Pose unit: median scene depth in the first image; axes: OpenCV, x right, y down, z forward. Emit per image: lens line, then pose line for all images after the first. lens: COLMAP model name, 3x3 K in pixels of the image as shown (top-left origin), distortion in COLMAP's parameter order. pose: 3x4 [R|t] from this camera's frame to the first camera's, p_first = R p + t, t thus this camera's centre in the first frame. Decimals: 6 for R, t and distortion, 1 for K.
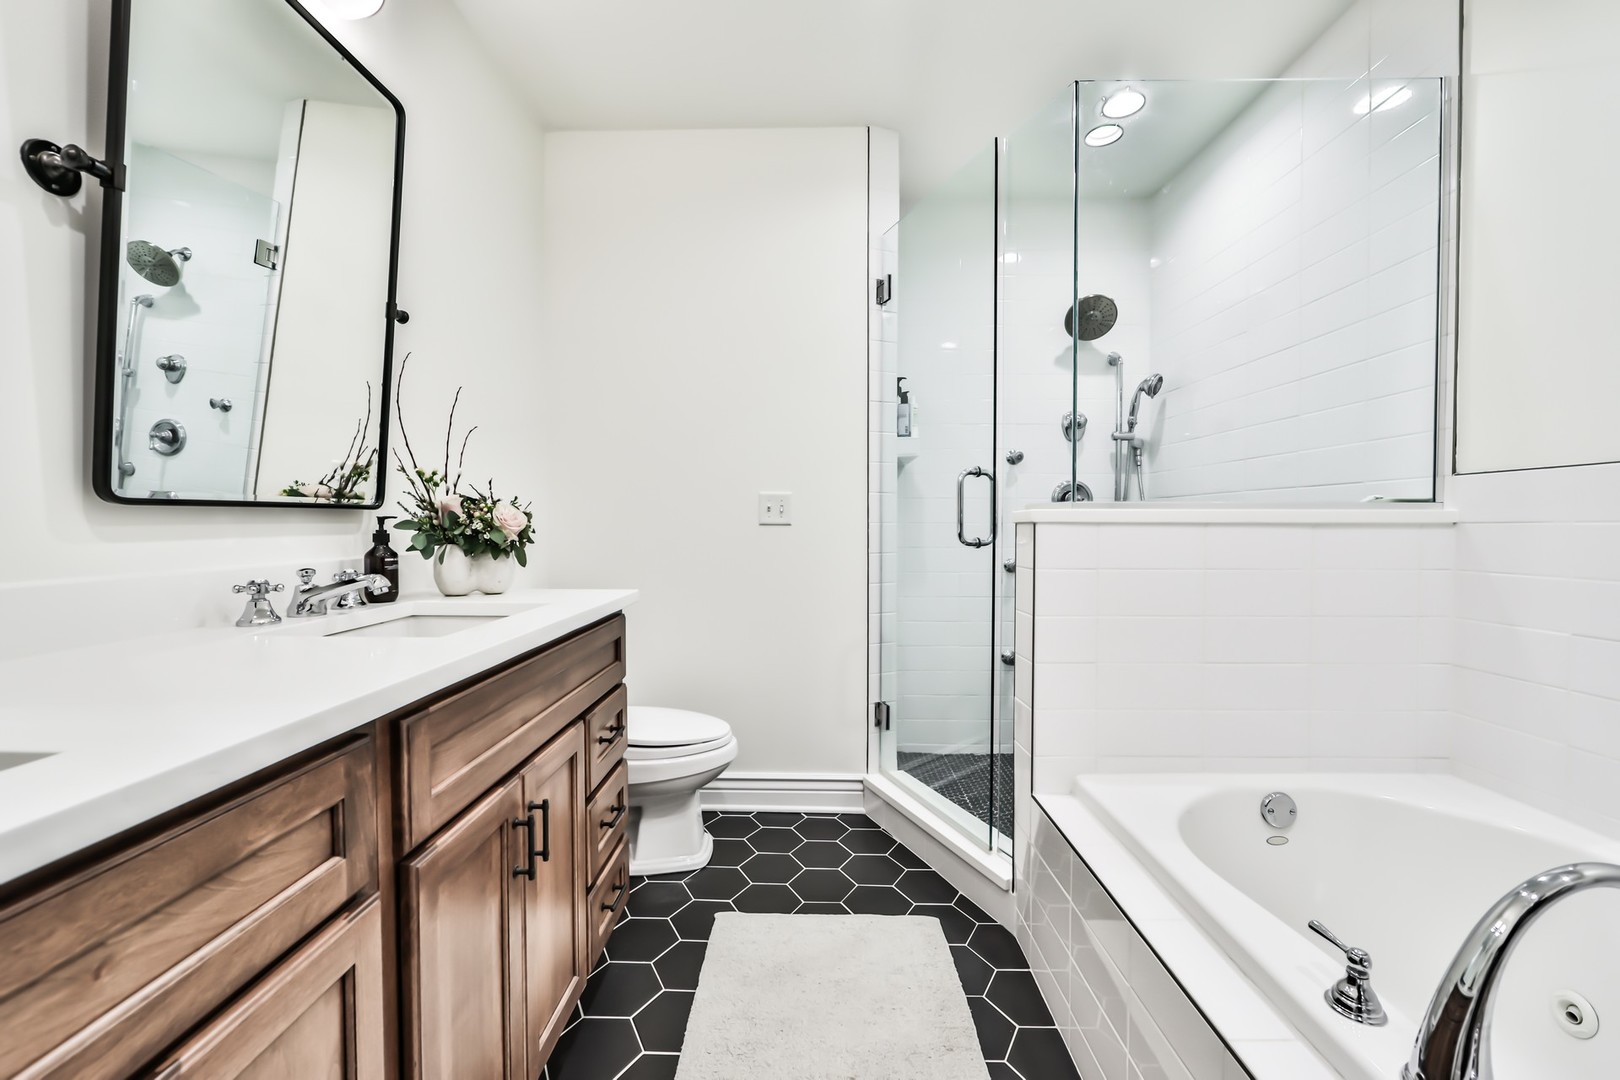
lens RADIAL K [[641.2, 0, 800.1], [0, 641.2, 537.9], [0, 0, 1]] dist [-0.017451, 0.004075]
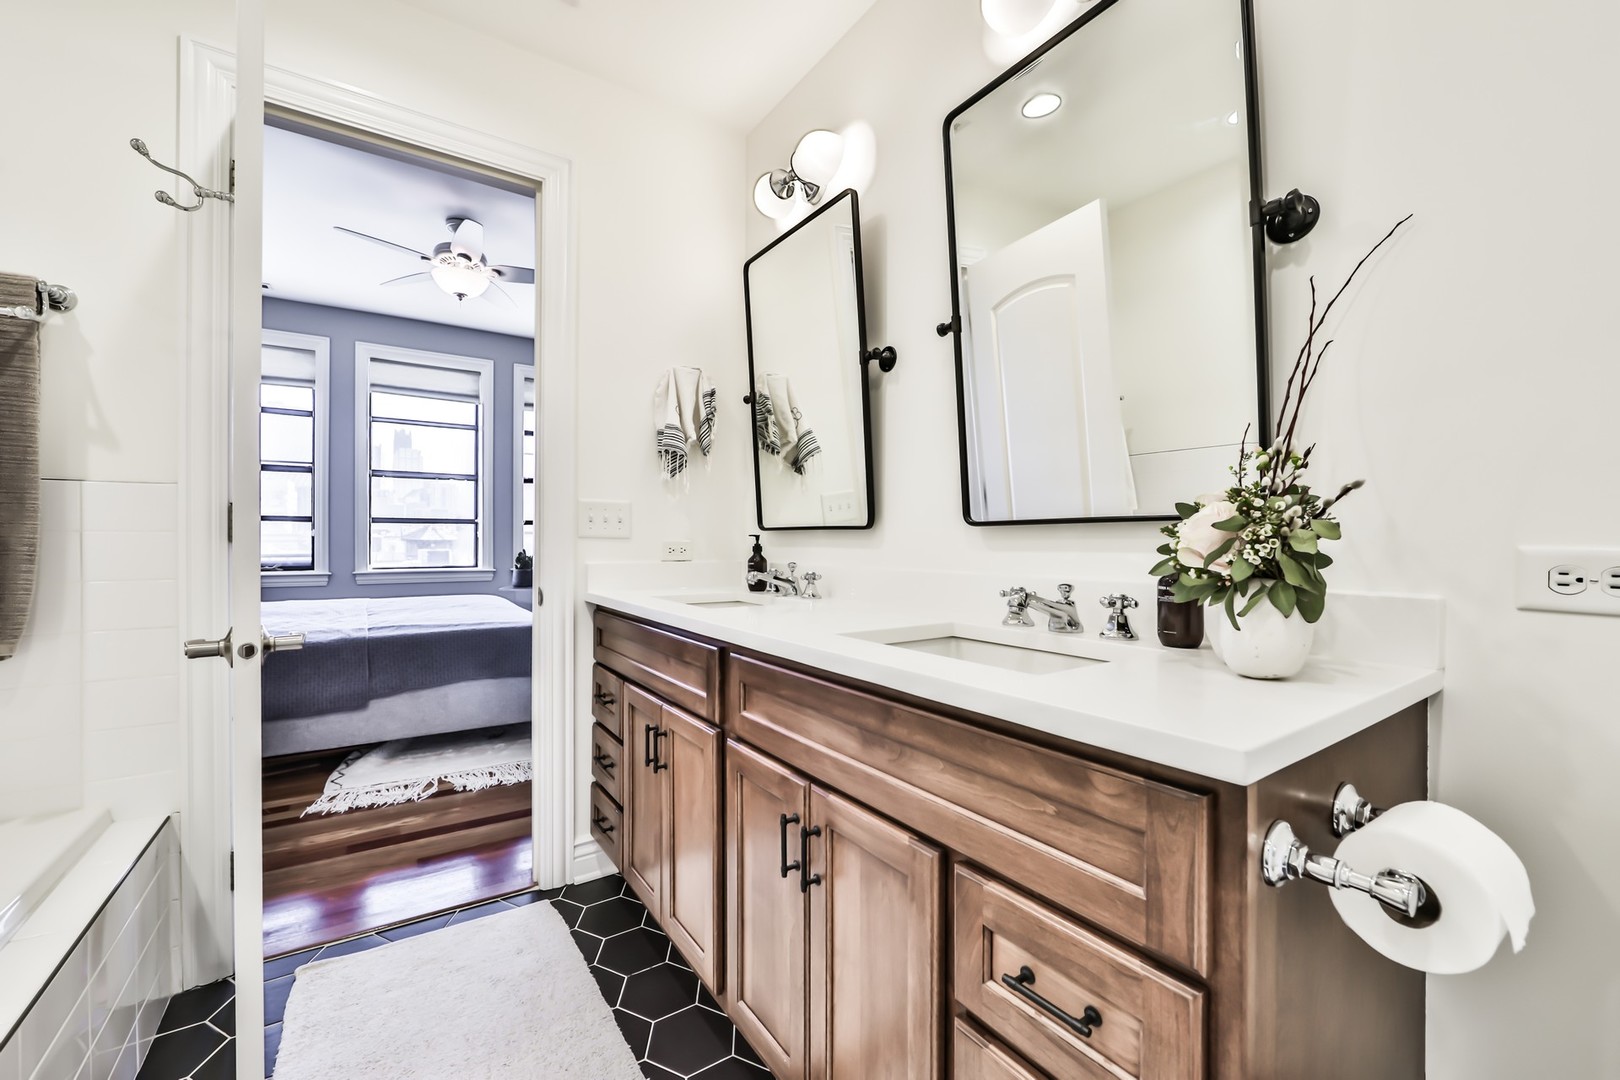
lens RADIAL K [[641.2, 0, 800.1], [0, 641.2, 537.9], [0, 0, 1]] dist [-0.017451, 0.004075]
pose [[-0.818293, 0.002295, -0.574796, 0.131351], [-0.003650, 0.999951, 0.009189, -0.028147], [0.574789, 0.009617, -0.818245, 1.498278]]
